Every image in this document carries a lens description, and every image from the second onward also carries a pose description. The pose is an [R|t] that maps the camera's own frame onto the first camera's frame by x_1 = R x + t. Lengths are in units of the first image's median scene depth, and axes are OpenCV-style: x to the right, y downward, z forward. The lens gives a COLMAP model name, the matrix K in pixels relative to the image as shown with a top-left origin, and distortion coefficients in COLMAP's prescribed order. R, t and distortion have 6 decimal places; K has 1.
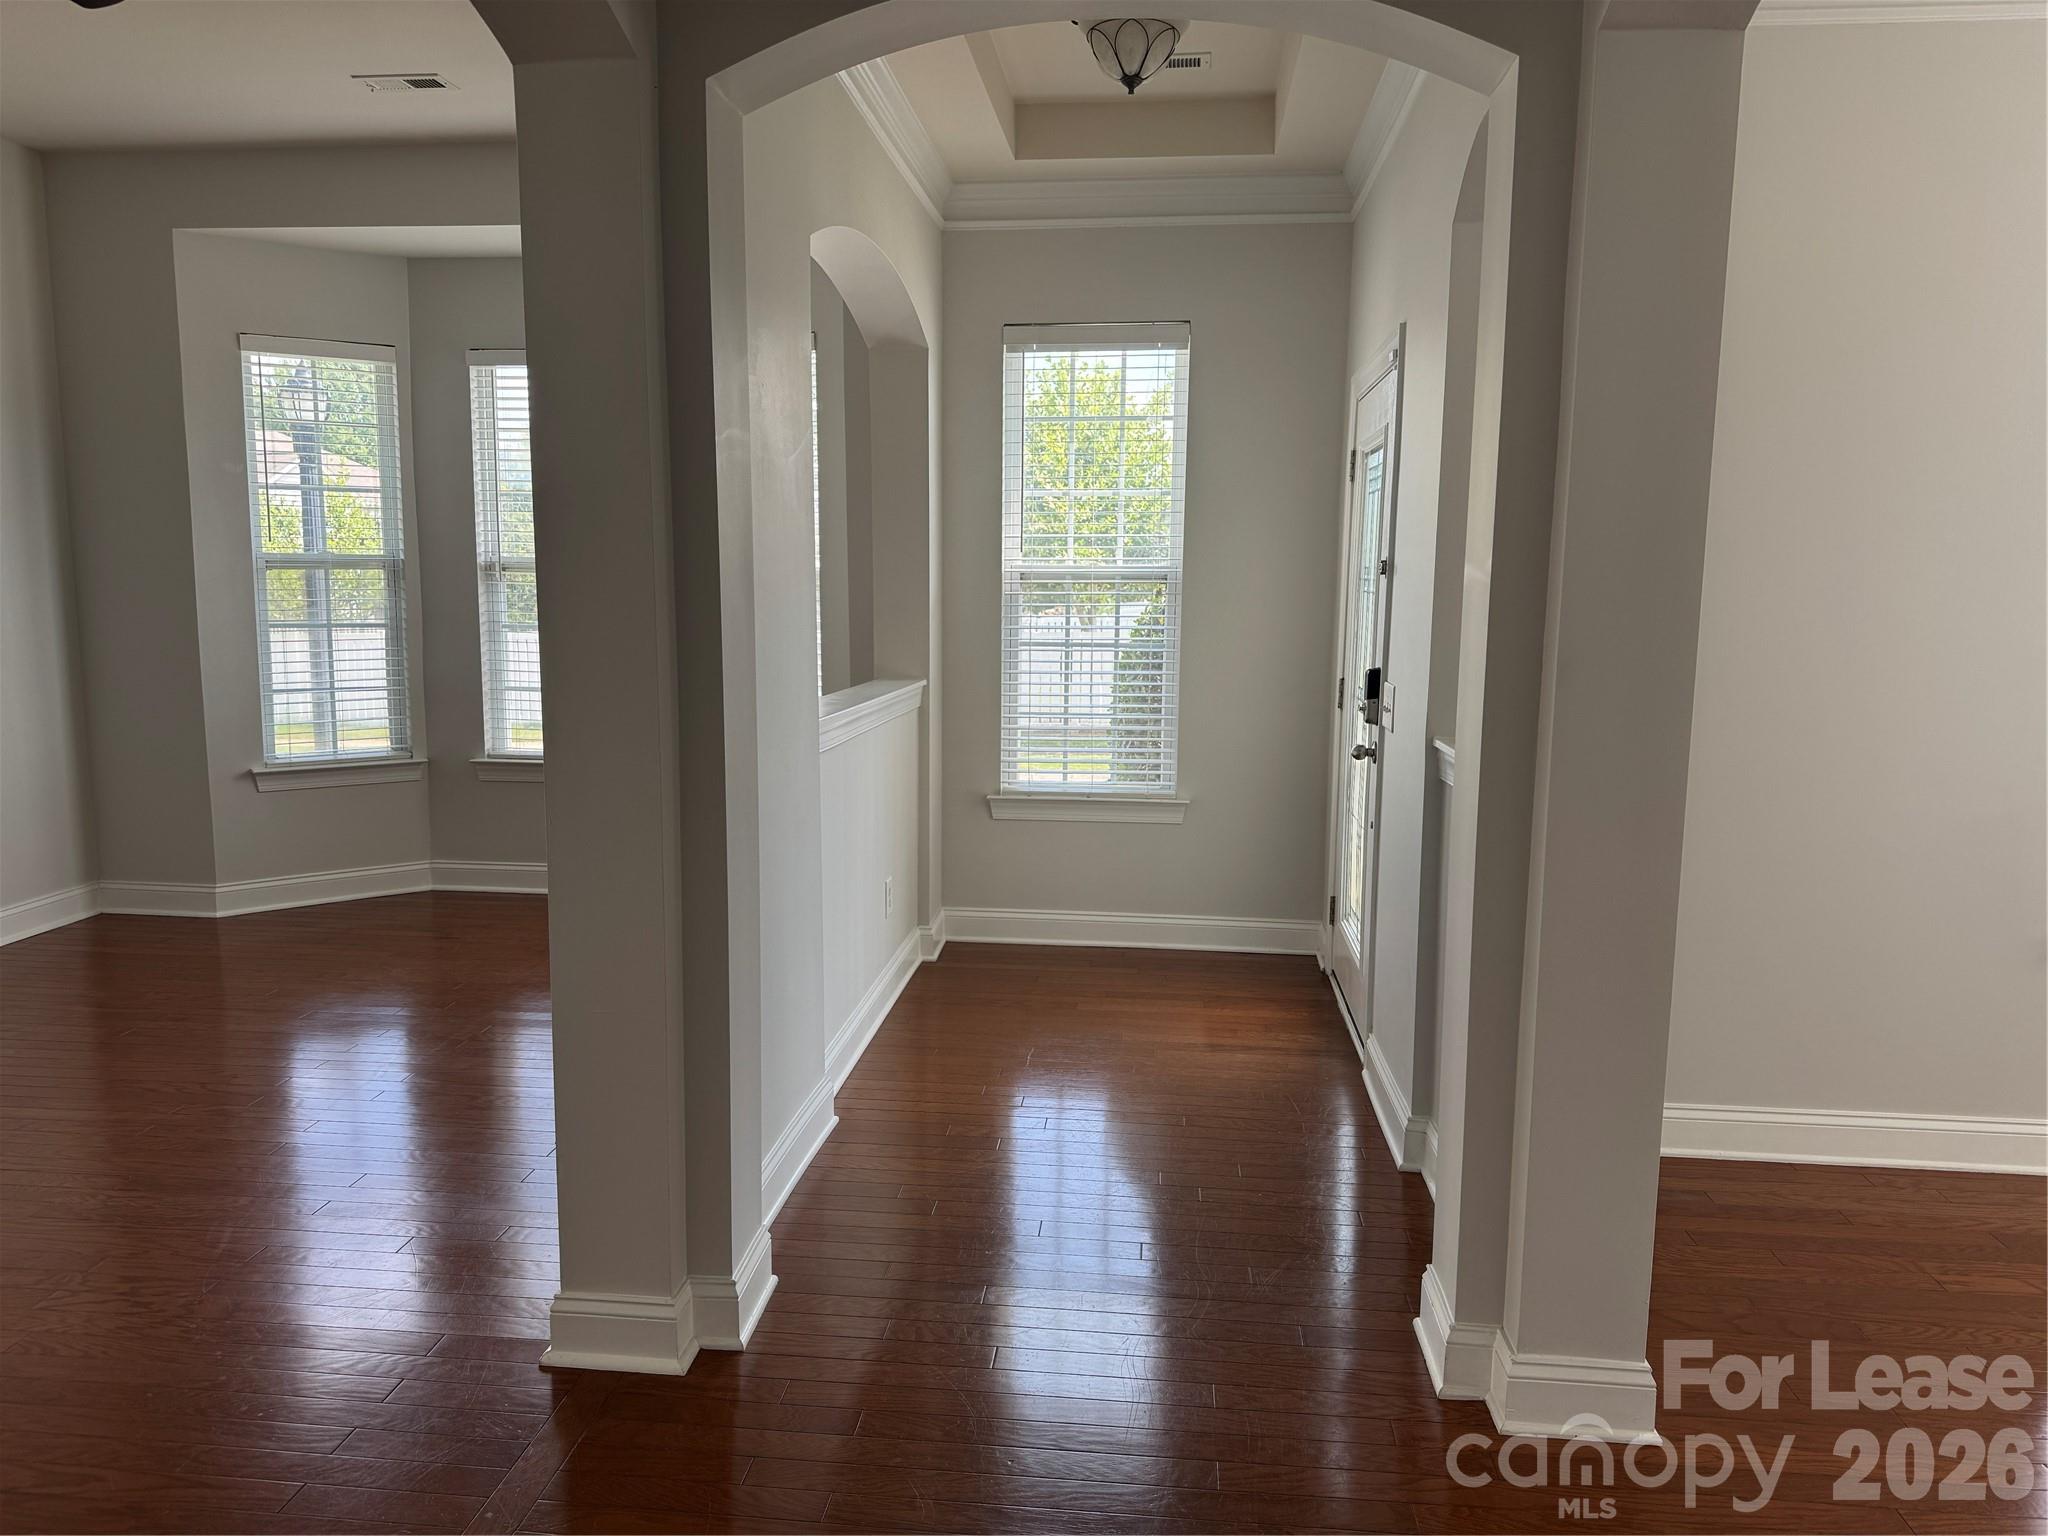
lens RADIAL K [[1457.9, 0, 1020.8], [0, 1457.9, 785.9], [0, 0, 1]] dist [0.017492, -0.018792]
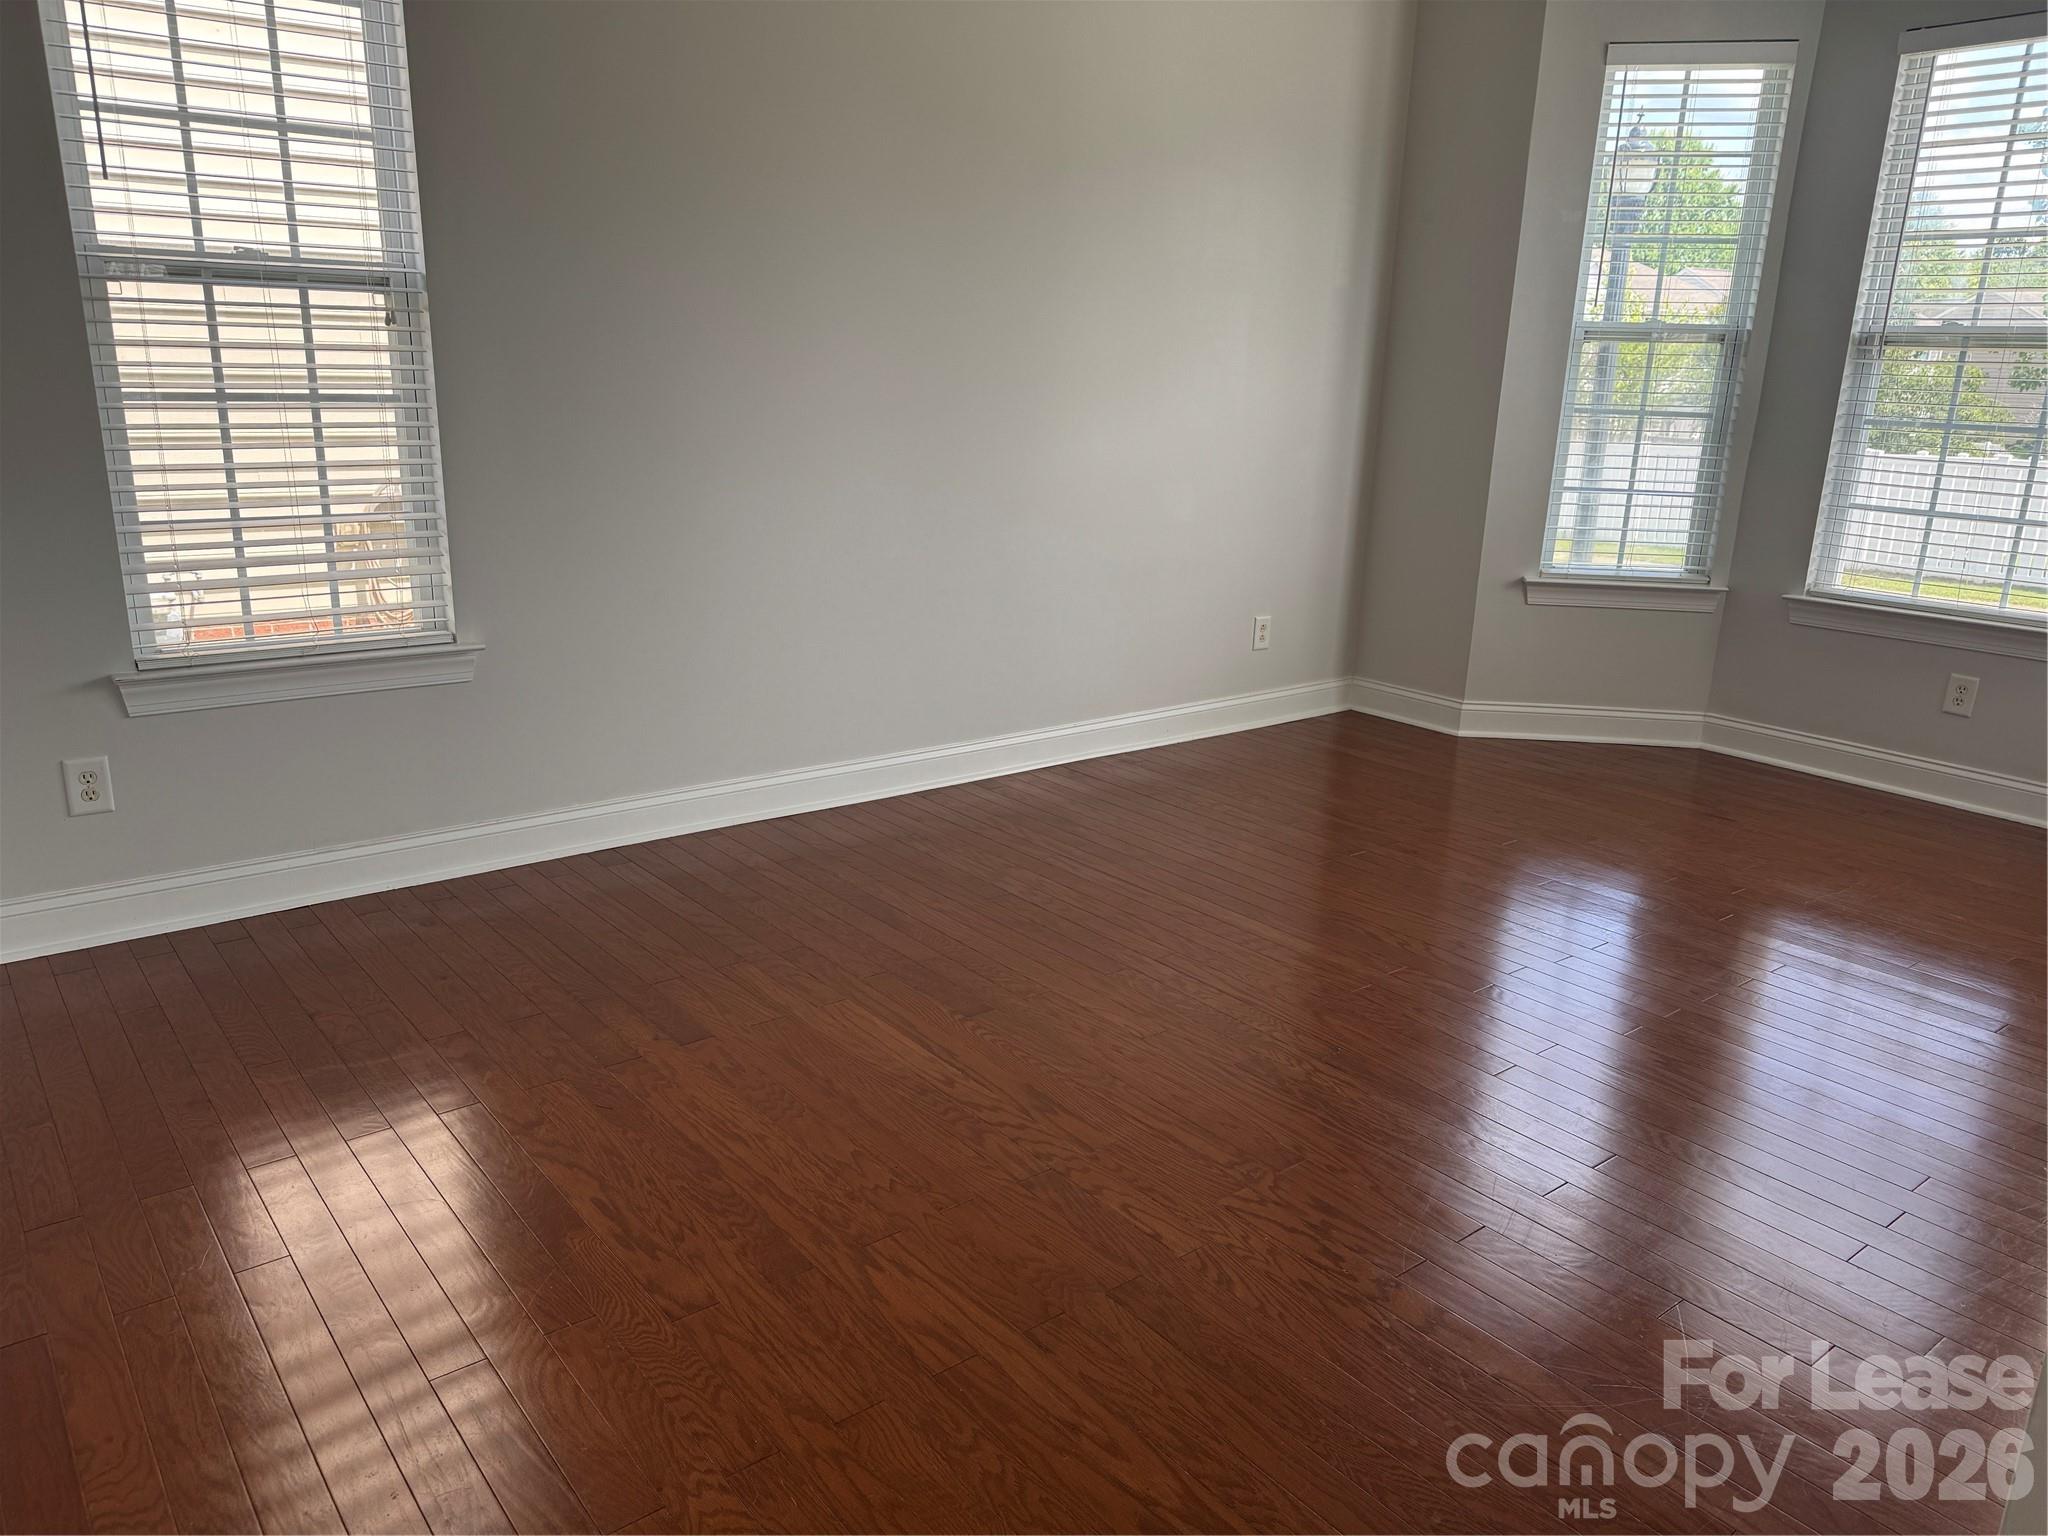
lens RADIAL K [[1457.9, 0, 1013.9], [0, 1457.9, 771.2], [0, 0, 1]] dist [0.017492, -0.018792]
pose [[0.697207, 0.200528, -0.688252, -0.115285], [-0.122063, 0.979267, 0.161667, -0.001707], [0.706402, -0.028705, 0.707229, 0.166098]]
